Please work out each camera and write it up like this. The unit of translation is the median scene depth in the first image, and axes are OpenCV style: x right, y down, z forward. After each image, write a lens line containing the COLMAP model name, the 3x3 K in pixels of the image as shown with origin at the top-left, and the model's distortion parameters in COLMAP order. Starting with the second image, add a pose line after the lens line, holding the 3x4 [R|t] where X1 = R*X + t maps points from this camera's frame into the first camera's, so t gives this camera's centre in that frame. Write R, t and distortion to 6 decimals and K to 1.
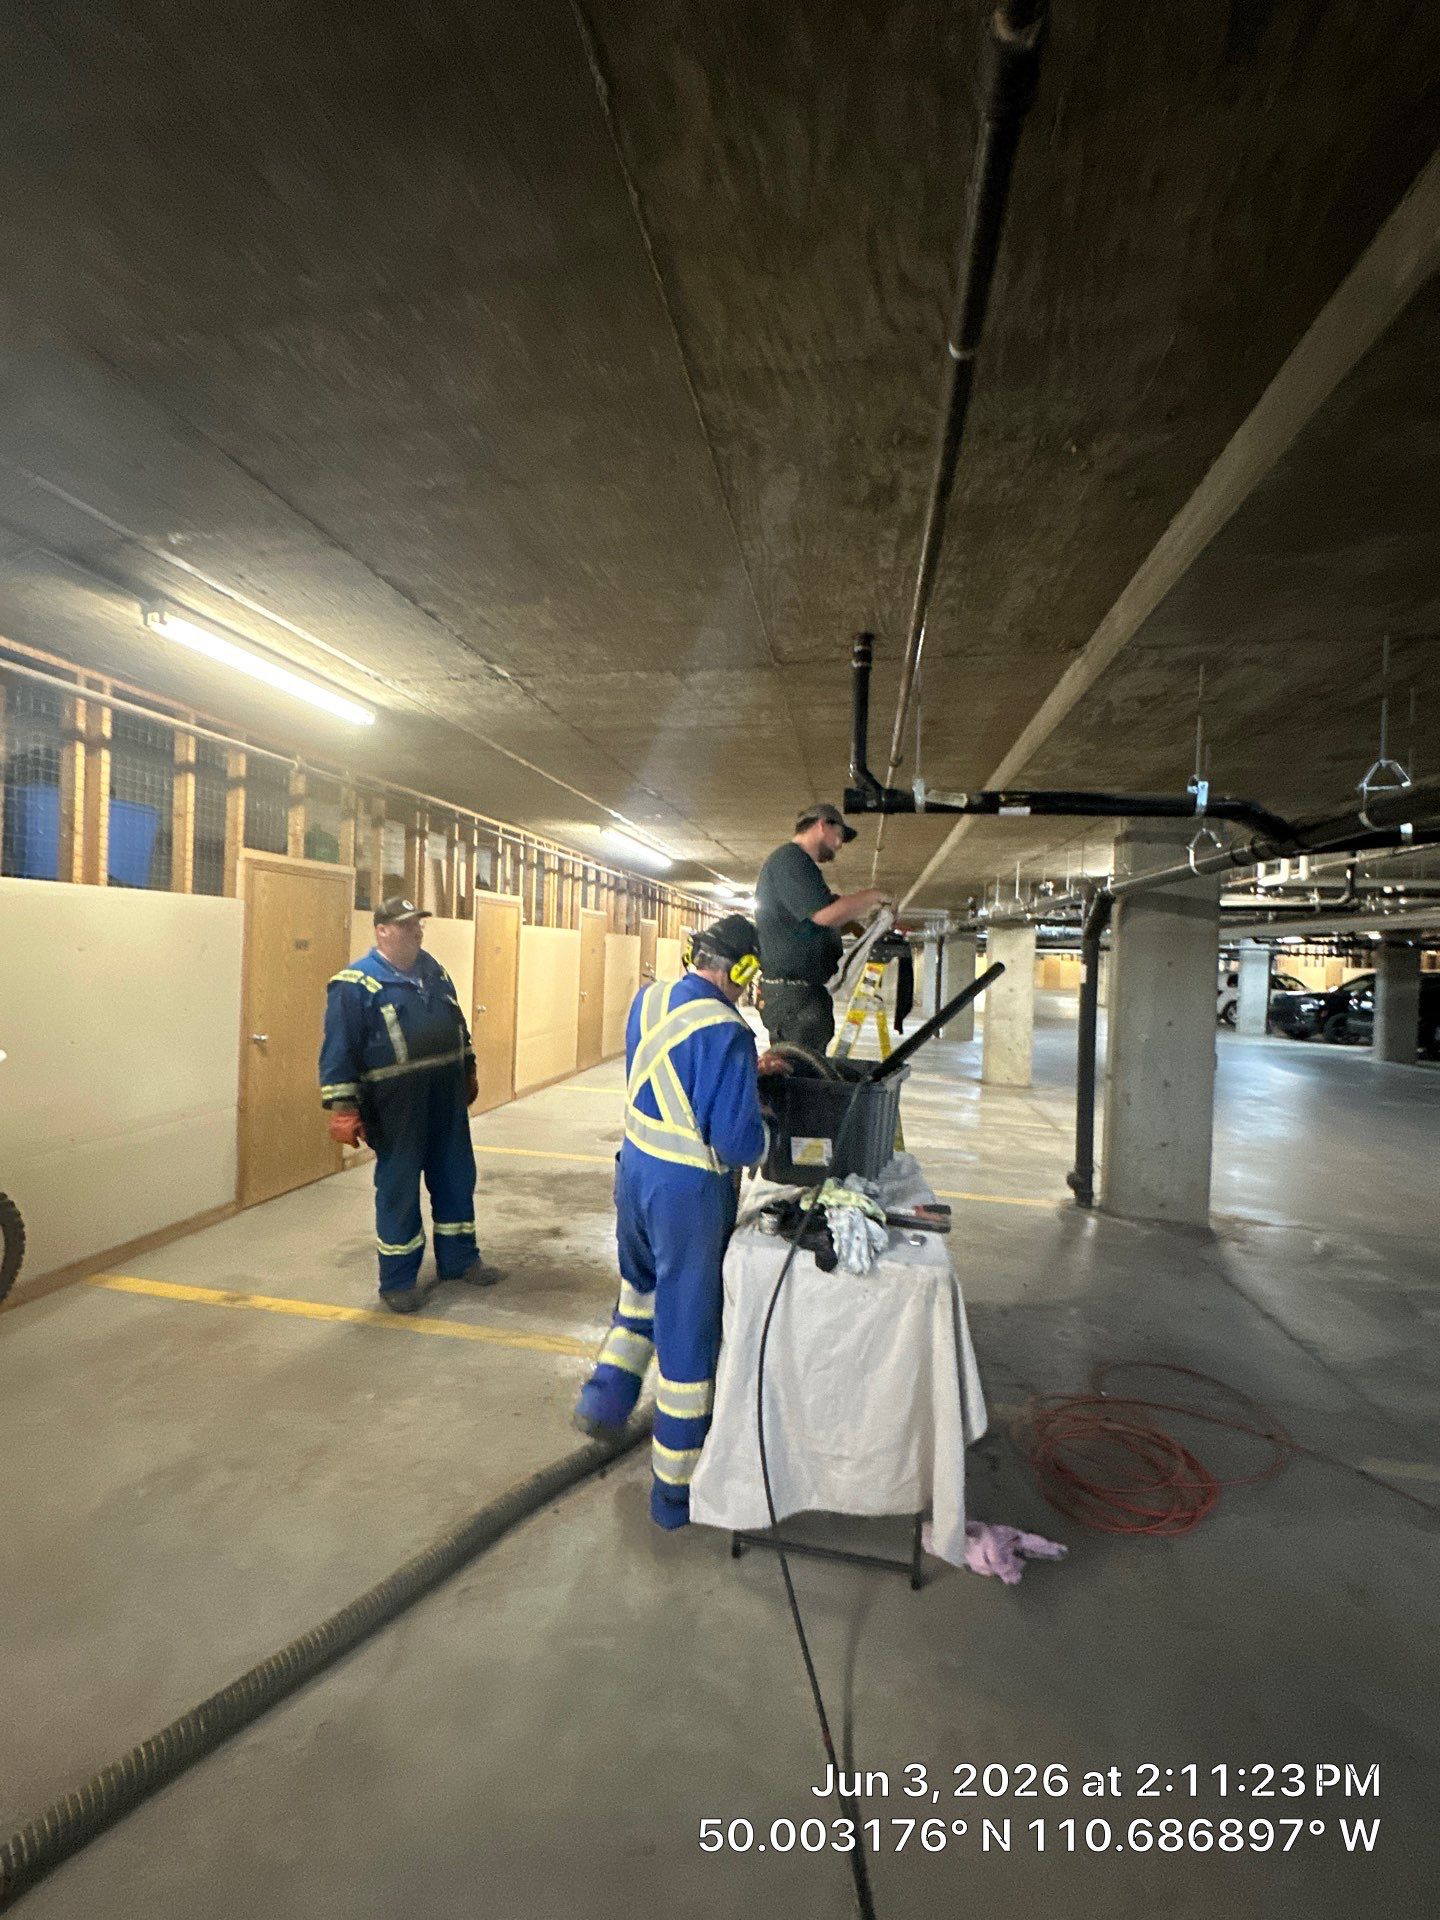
lens RADIAL K [[754.8, 0, 713.9], [0, 754.8, 962.2], [0, 0, 1]] dist [0.000586, -0.000099]
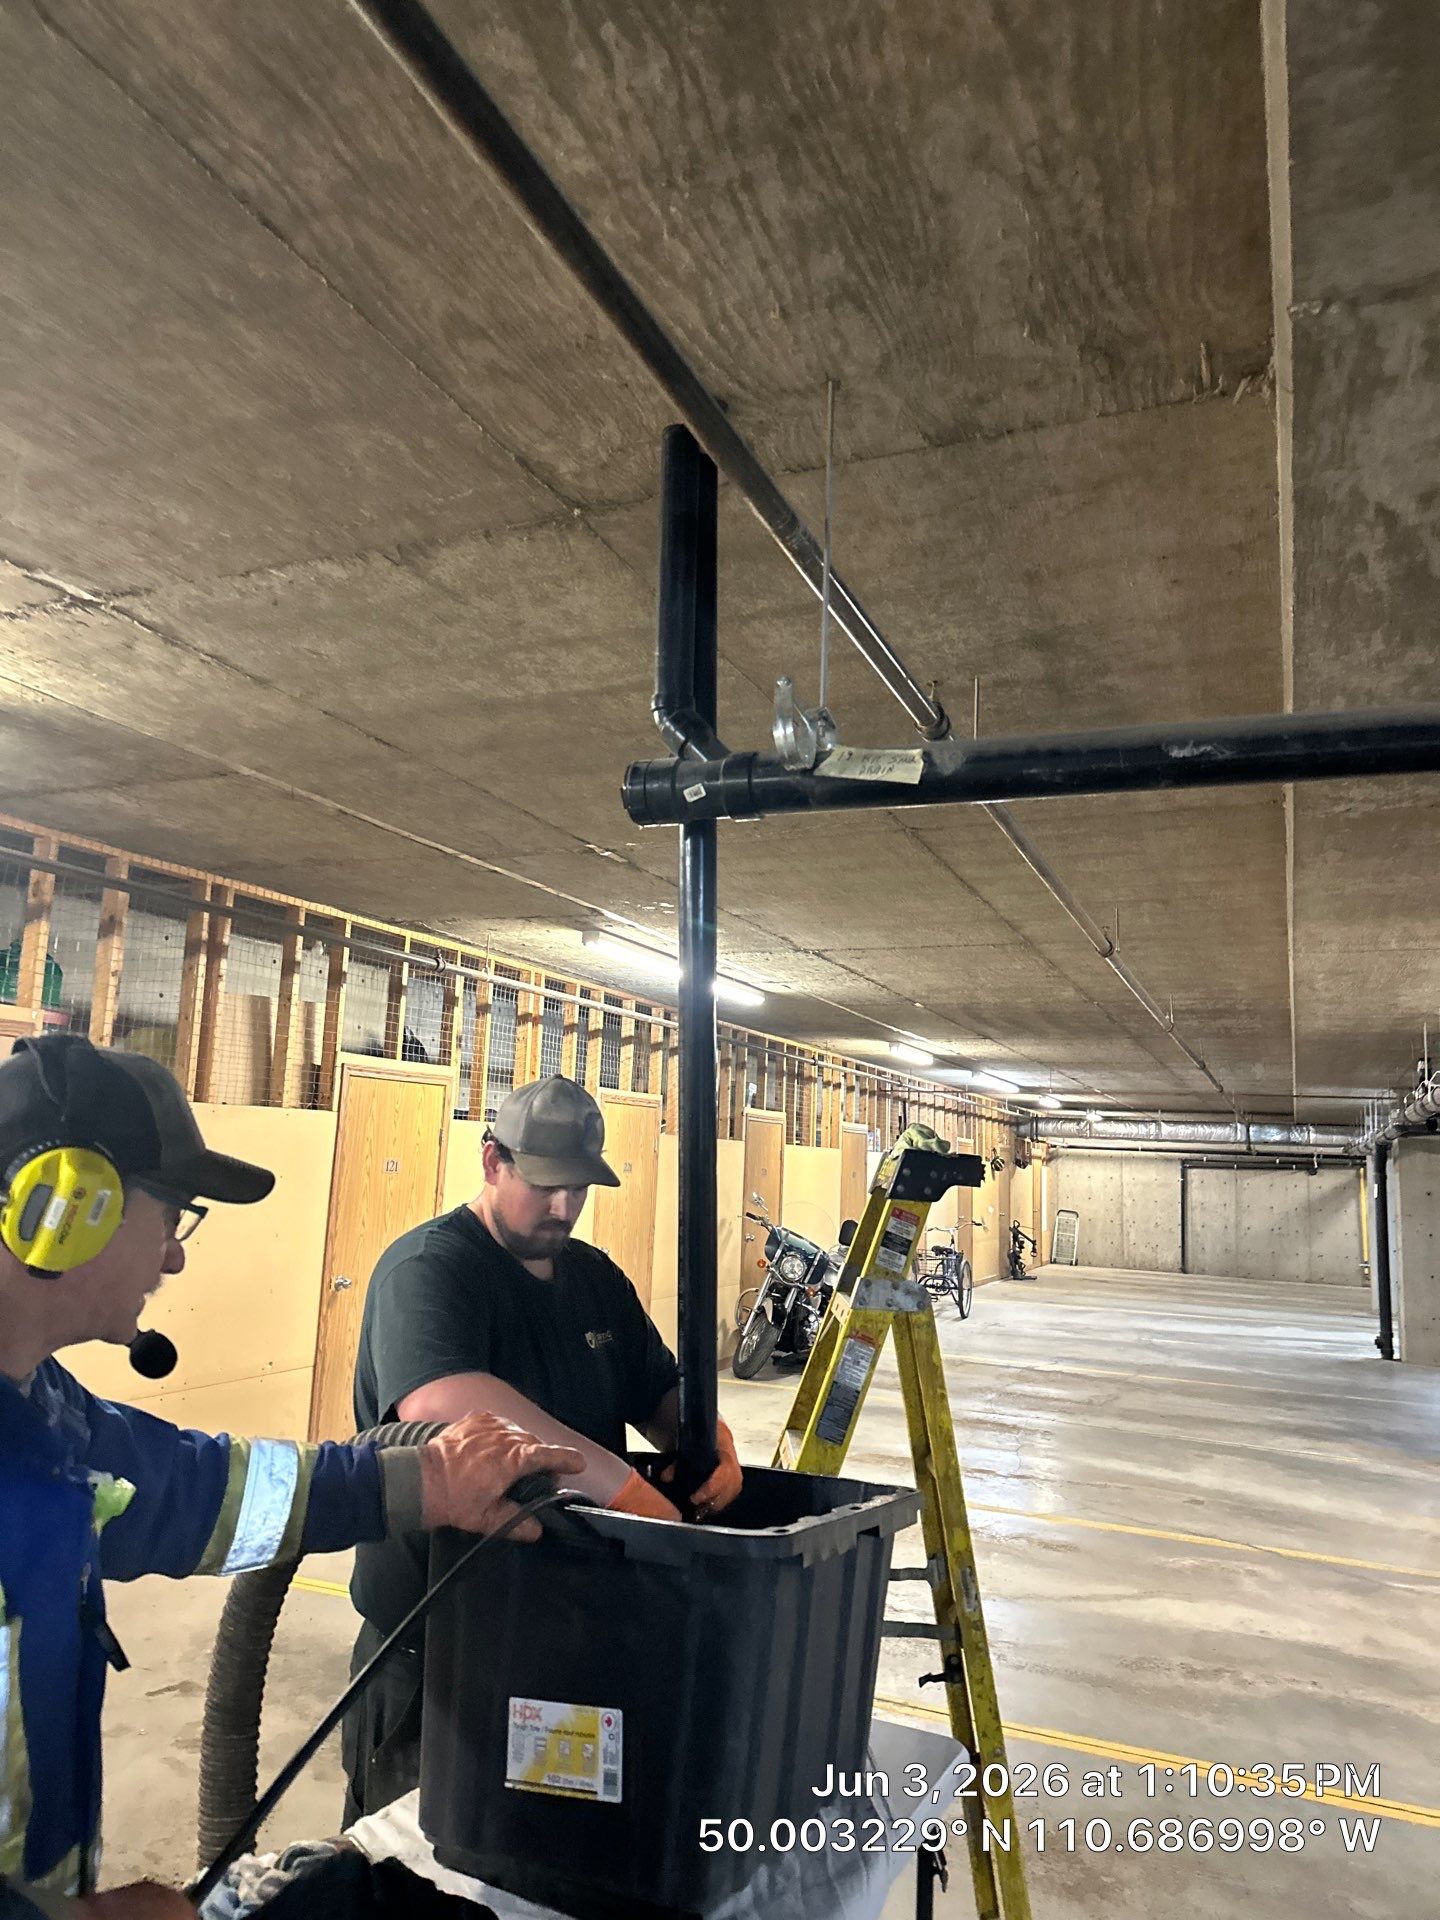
lens RADIAL K [[1312.7, 0, 736.5], [0, 1312.7, 957.4], [0, 0, 1]] dist [0.049532, -0.061970]
pose [[0.980748, -0.027571, -0.193320, 0.157334], [-0.006357, 0.984949, -0.172726, -0.003600], [0.195172, 0.170629, 0.965812, 0.159207]]
